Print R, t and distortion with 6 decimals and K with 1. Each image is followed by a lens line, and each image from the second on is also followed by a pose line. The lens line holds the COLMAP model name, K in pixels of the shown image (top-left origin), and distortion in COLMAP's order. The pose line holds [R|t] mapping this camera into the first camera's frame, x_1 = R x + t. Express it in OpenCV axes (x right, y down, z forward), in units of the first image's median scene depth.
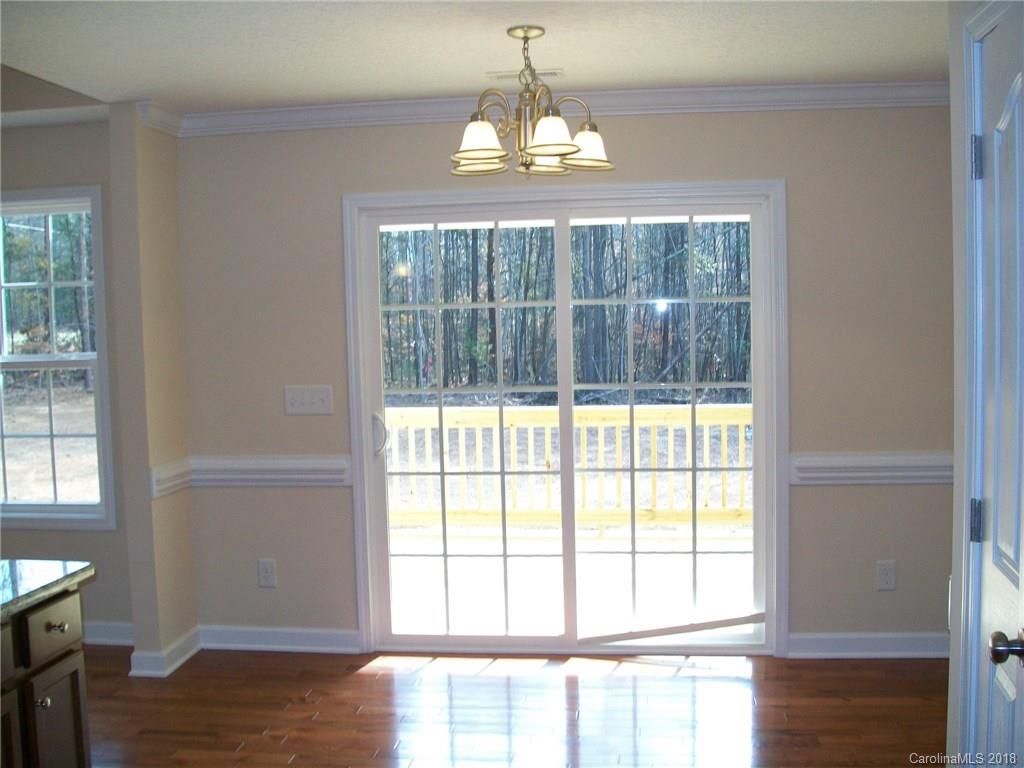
lens RADIAL K [[1106.5, 0, 512.4], [0, 1106.5, 384.7], [0, 0, 1]] dist [-0.121042, 0.000000]
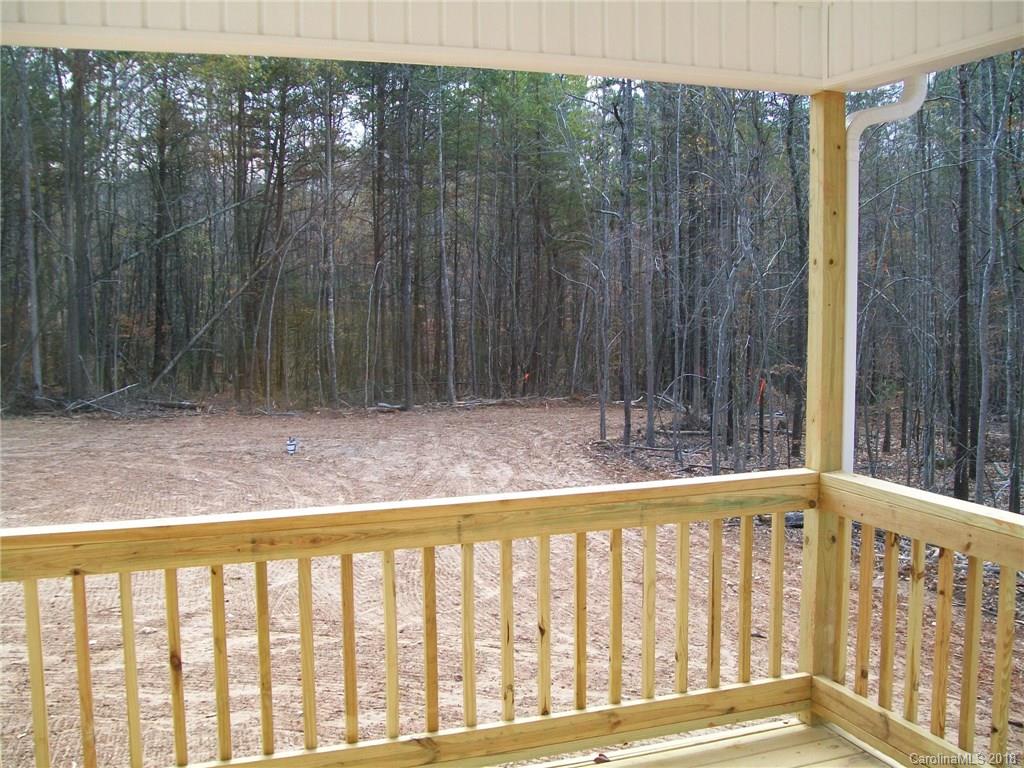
lens RADIAL K [[1106.5, 0, 512.6], [0, 1106.5, 384.4], [0, 0, 1]] dist [-0.121042, 0.000000]
pose [[0.890004, -0.020915, 0.455472, -0.008181], [0.017975, 0.999780, 0.010785, -0.006611], [-0.455598, -0.001412, 0.890185, 0.151516]]
